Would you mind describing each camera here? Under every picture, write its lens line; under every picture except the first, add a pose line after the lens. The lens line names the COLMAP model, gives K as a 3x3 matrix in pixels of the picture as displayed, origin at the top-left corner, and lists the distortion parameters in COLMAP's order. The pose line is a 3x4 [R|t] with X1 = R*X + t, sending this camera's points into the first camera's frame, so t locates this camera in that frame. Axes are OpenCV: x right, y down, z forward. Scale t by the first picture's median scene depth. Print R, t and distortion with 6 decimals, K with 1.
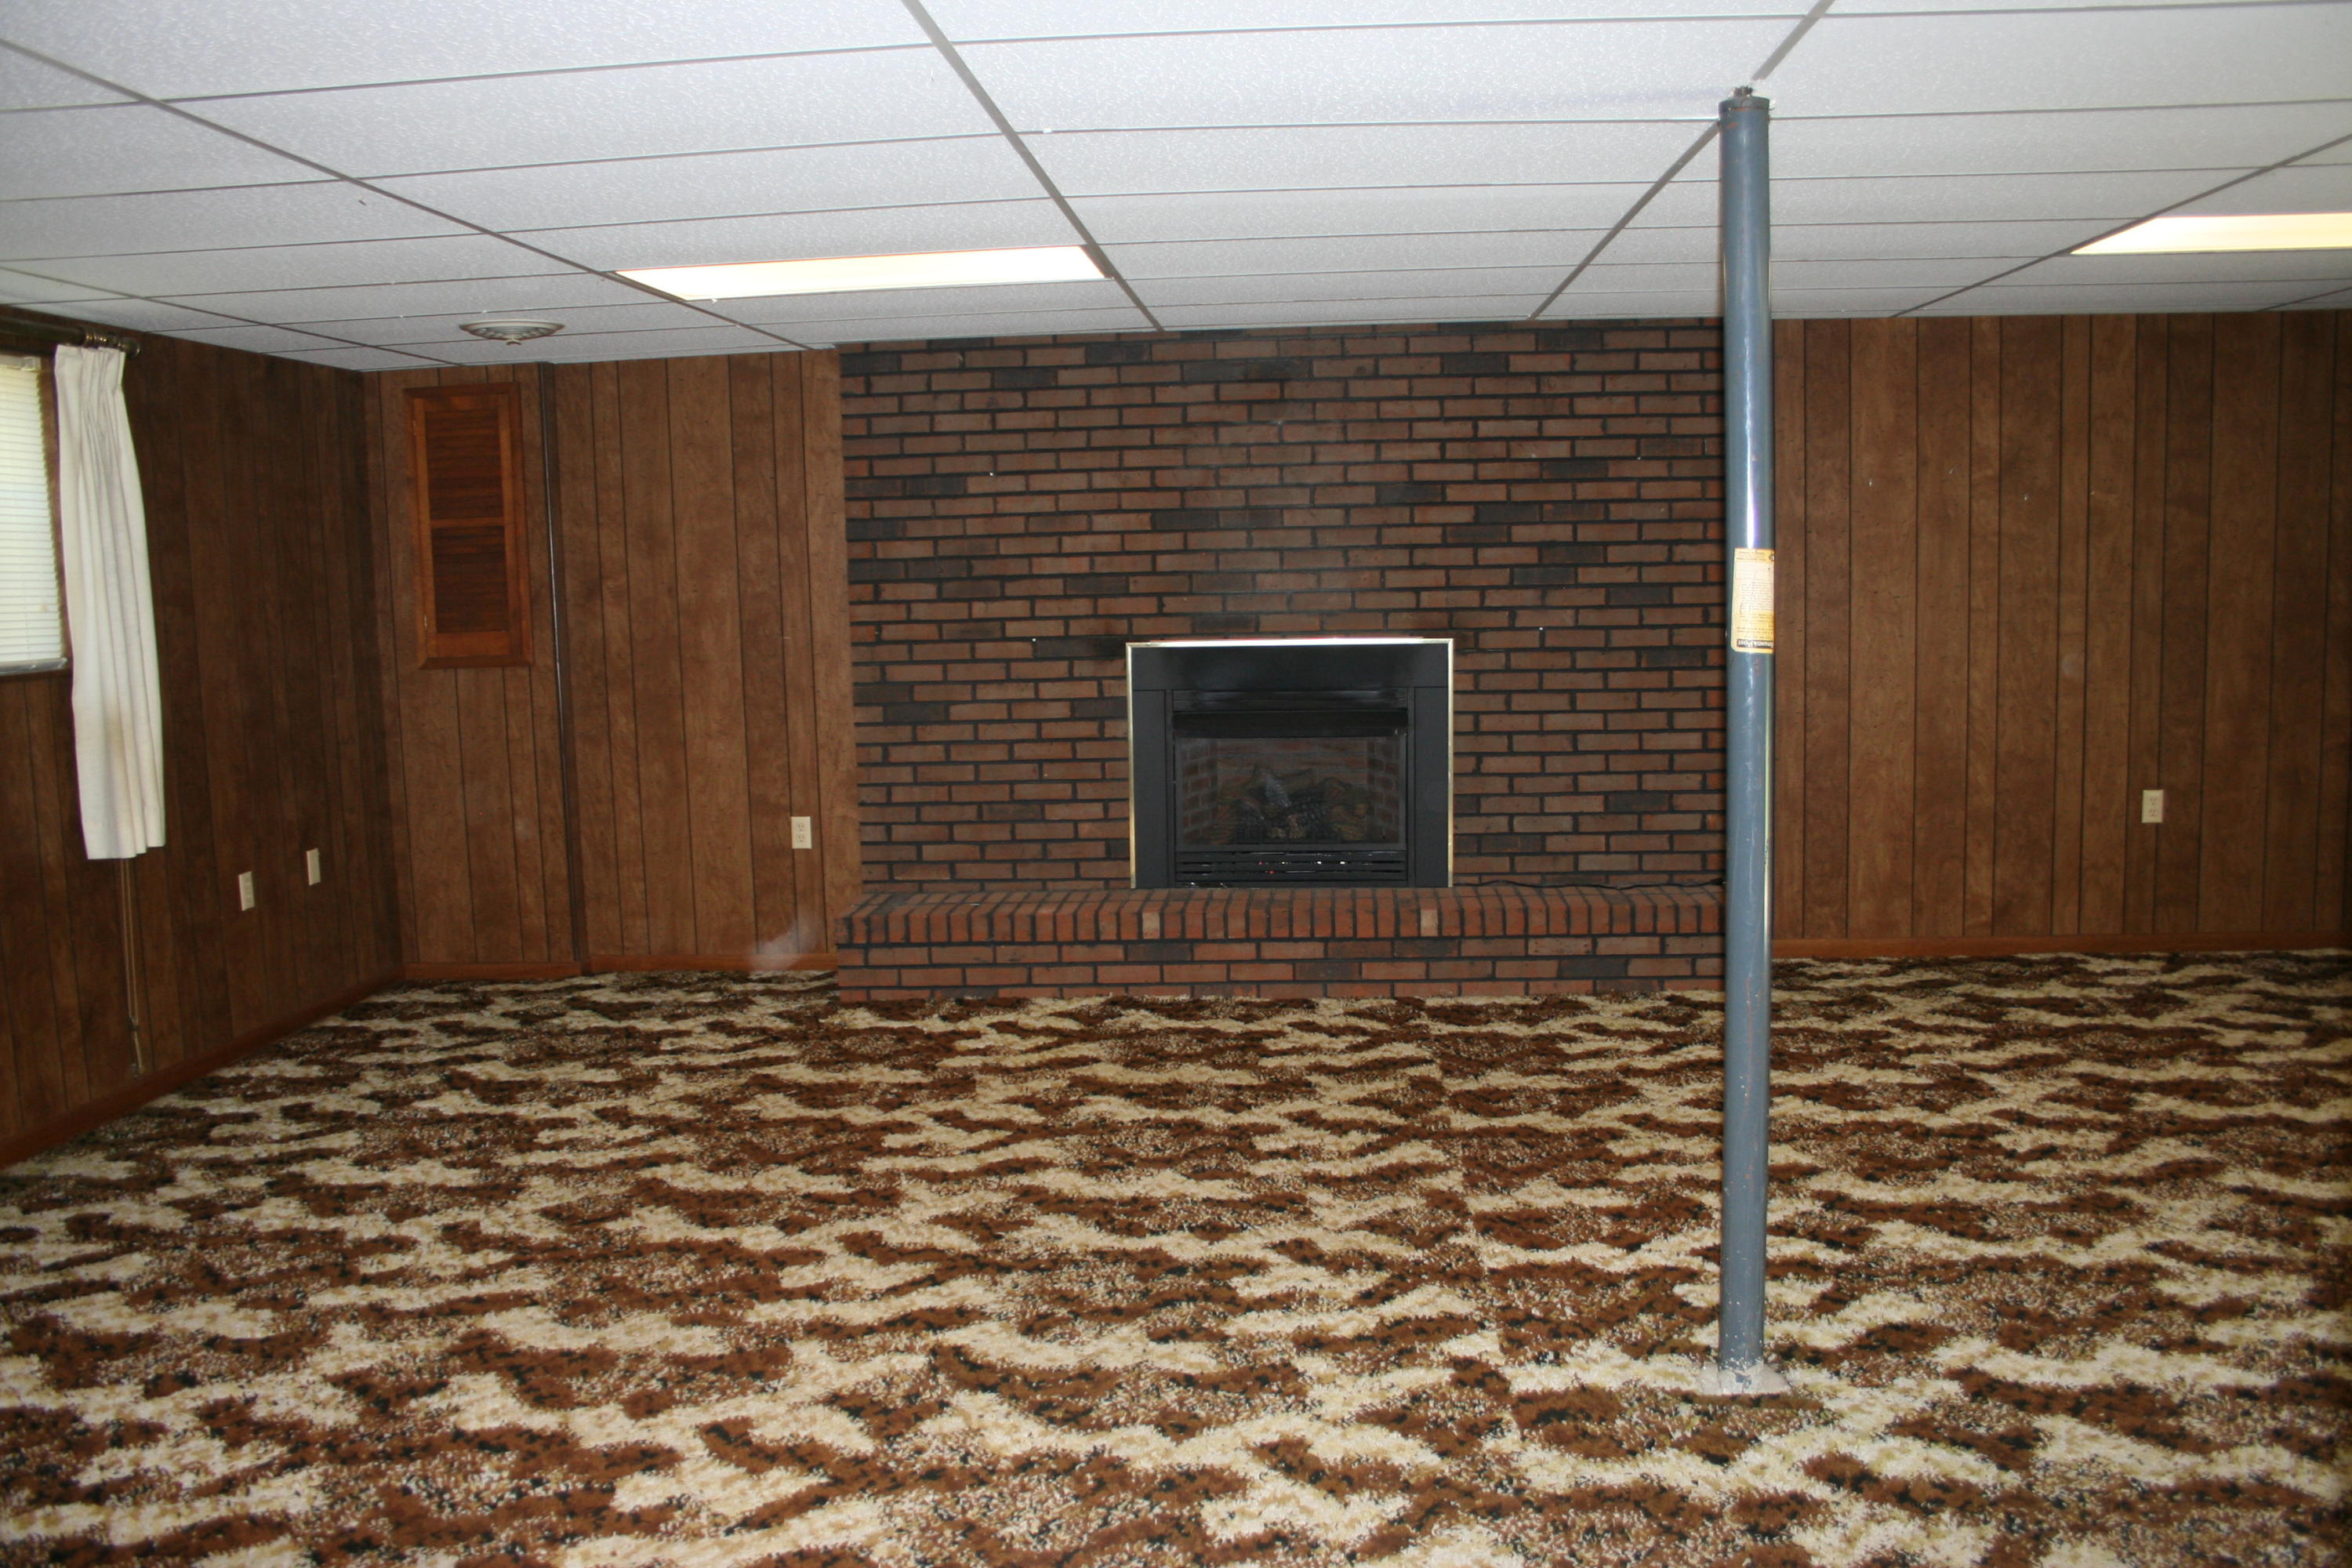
lens RADIAL K [[1952.0, 0, 1158.8], [0, 1952.0, 787.6], [0, 0, 1]] dist [-0.160464, 0.138609]
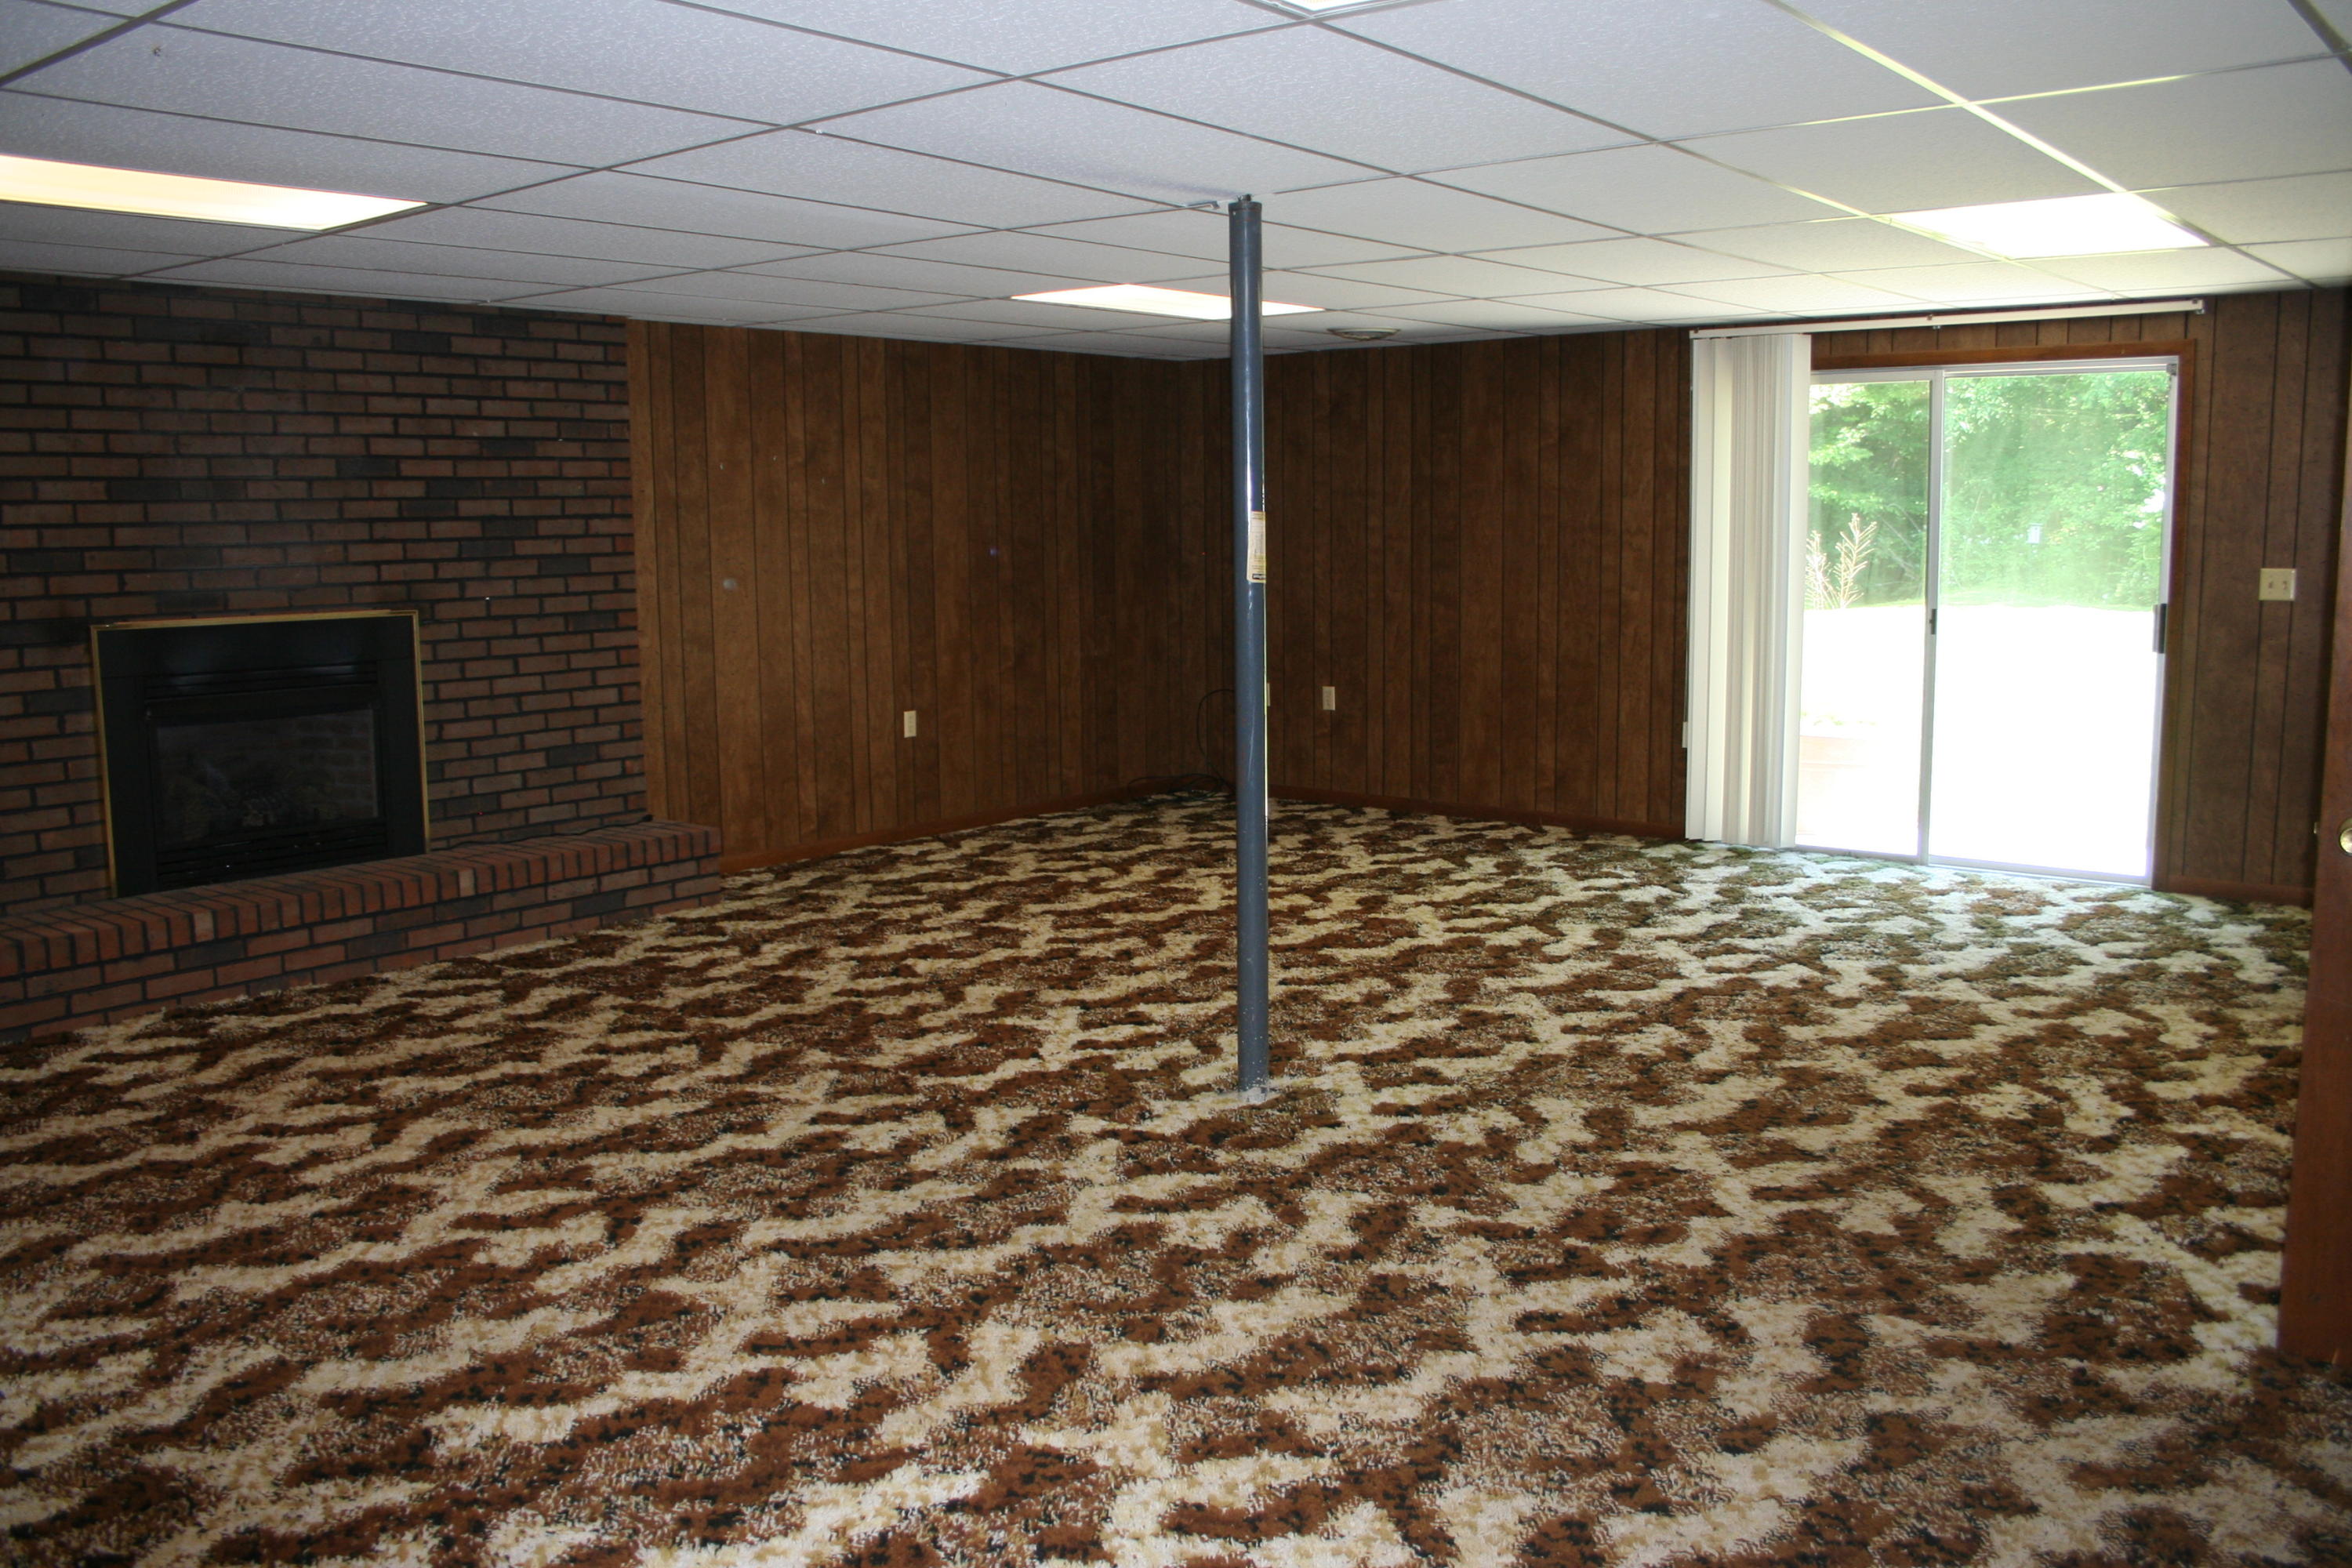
lens RADIAL K [[1952.0, 0, 1158.8], [0, 1952.0, 787.6], [0, 0, 1]] dist [-0.160464, 0.138609]
pose [[0.571465, -0.093941, 0.815232, -0.455279], [0.093058, 0.994436, 0.049360, 0.002948], [-0.815333, 0.047656, 0.577027, 0.106173]]
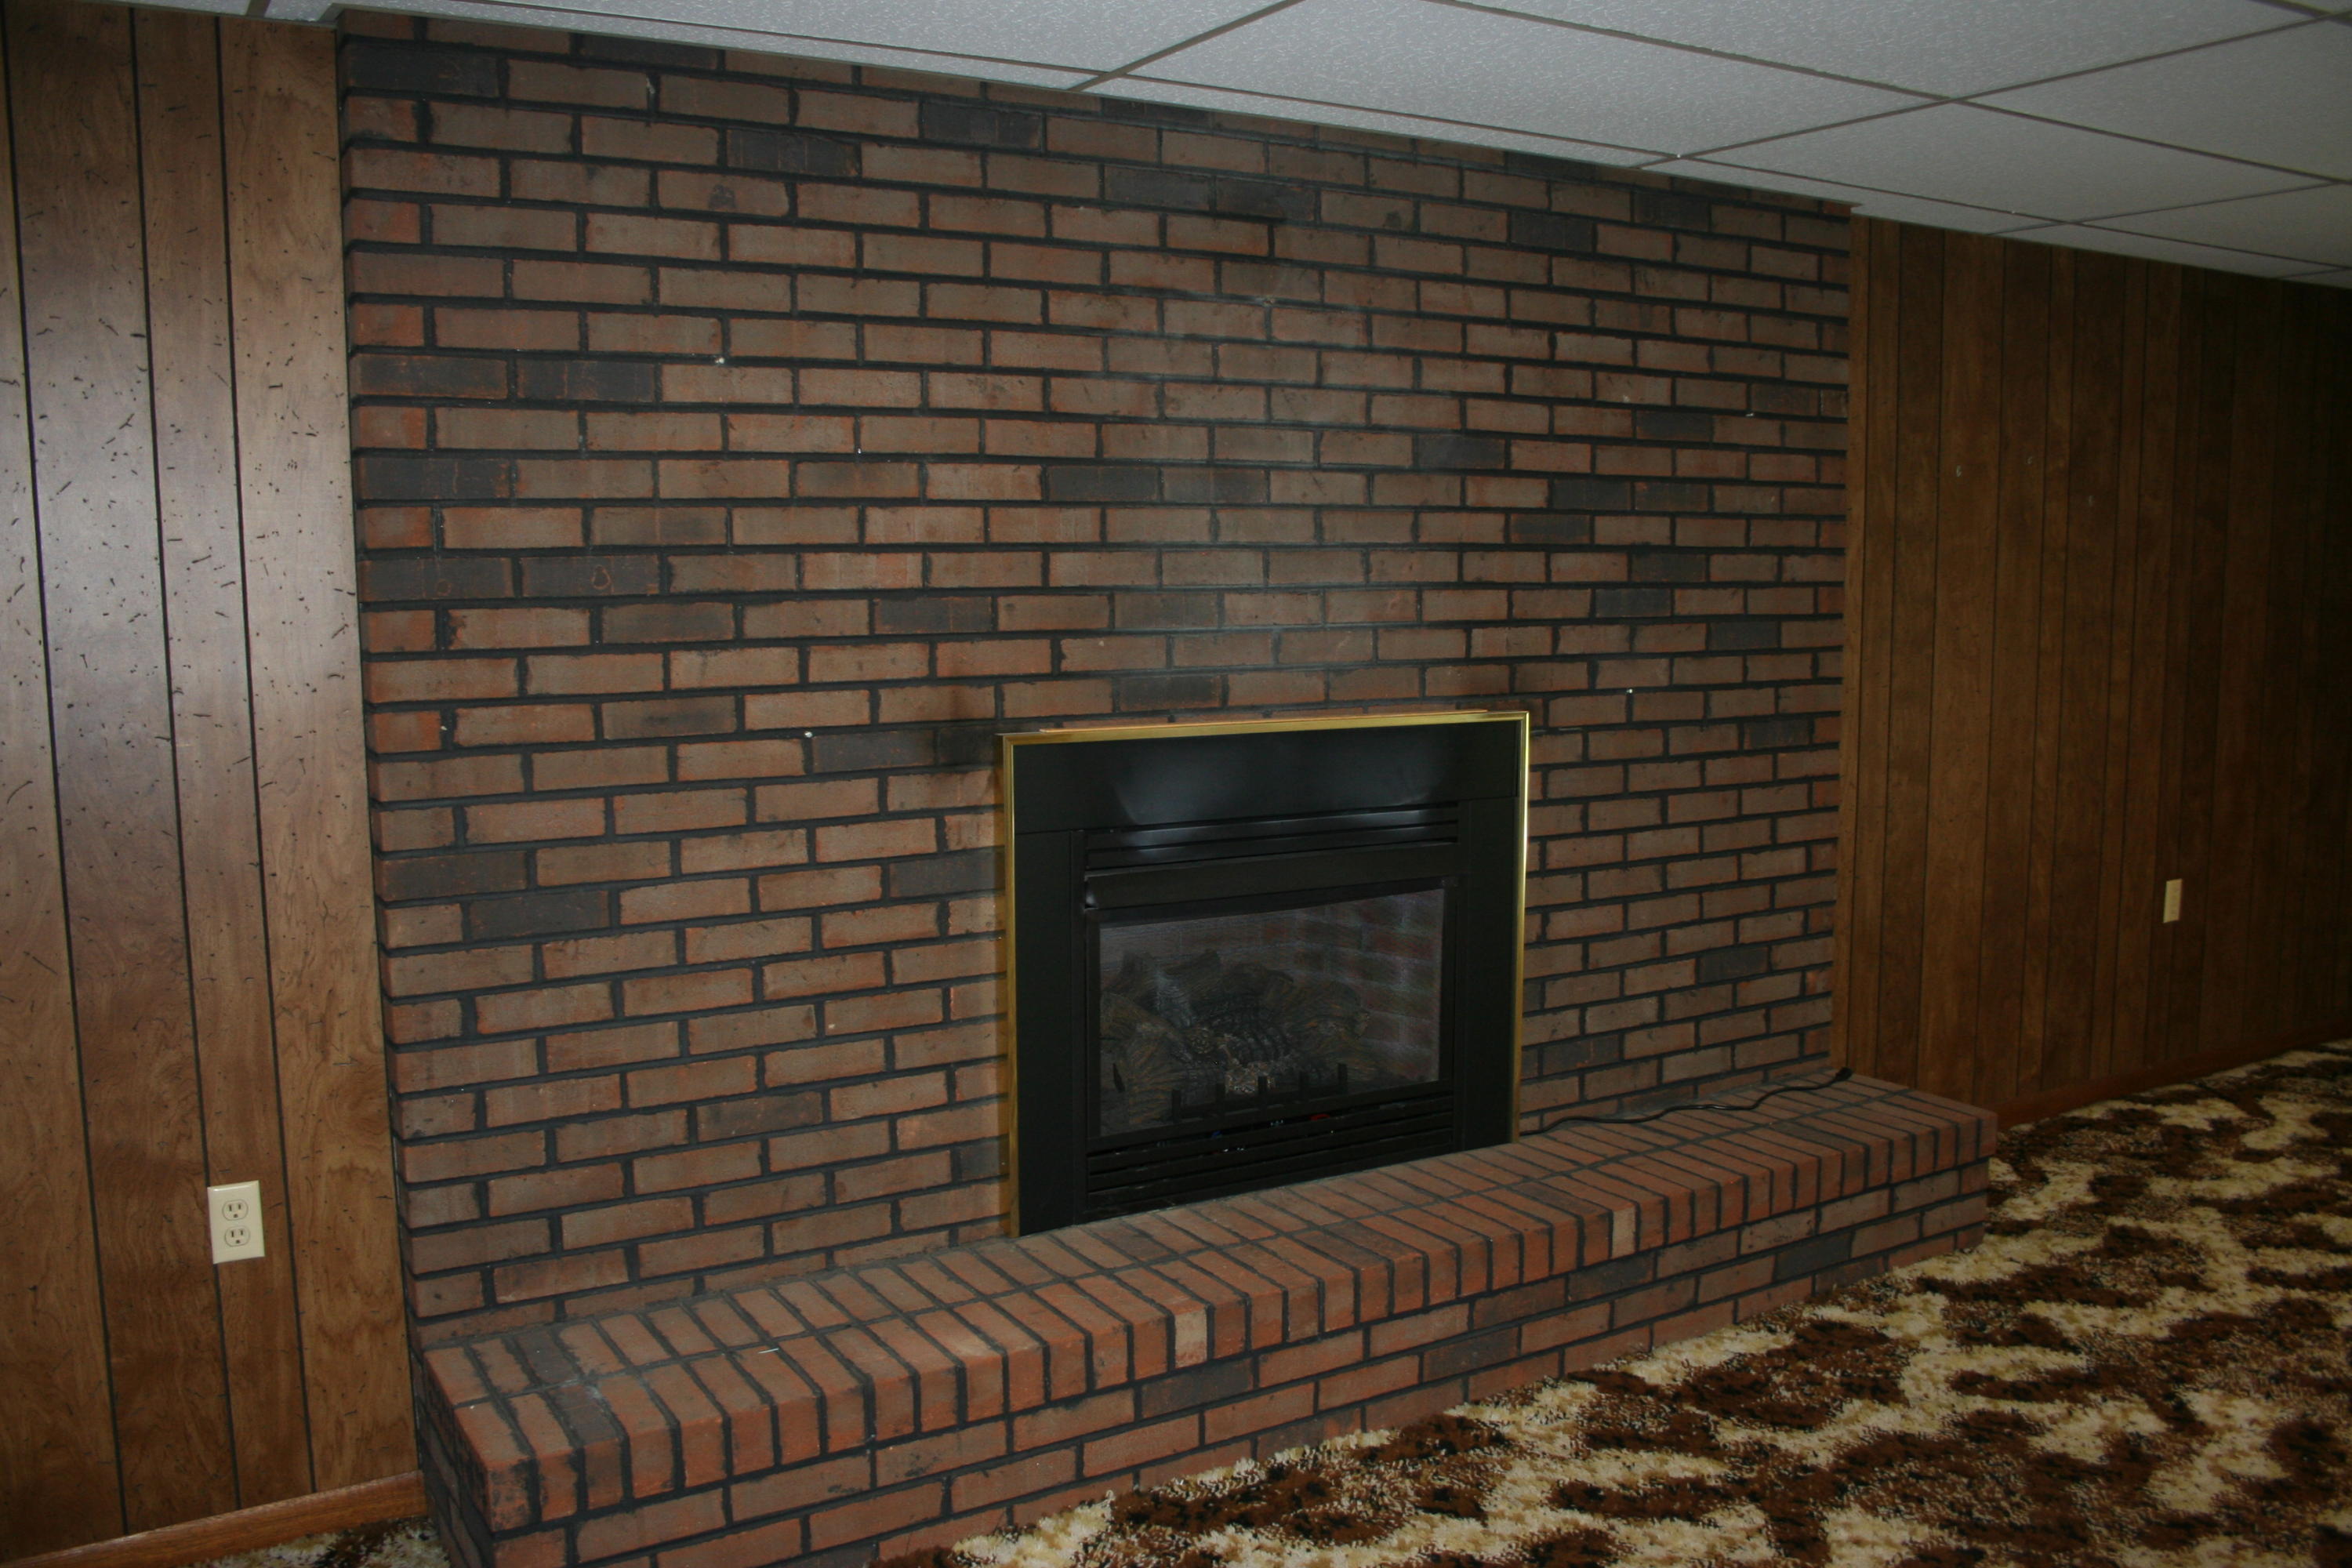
lens RADIAL K [[1962.9, 0, 1171.3], [0, 1962.9, 791.1], [0, 0, 1]] dist [-0.153685, 0.149660]
pose [[0.816130, -0.046427, 0.576001, -0.264050], [0.052117, 0.998619, 0.006647, -0.062904], [-0.575514, 0.024594, 0.817422, 0.596162]]
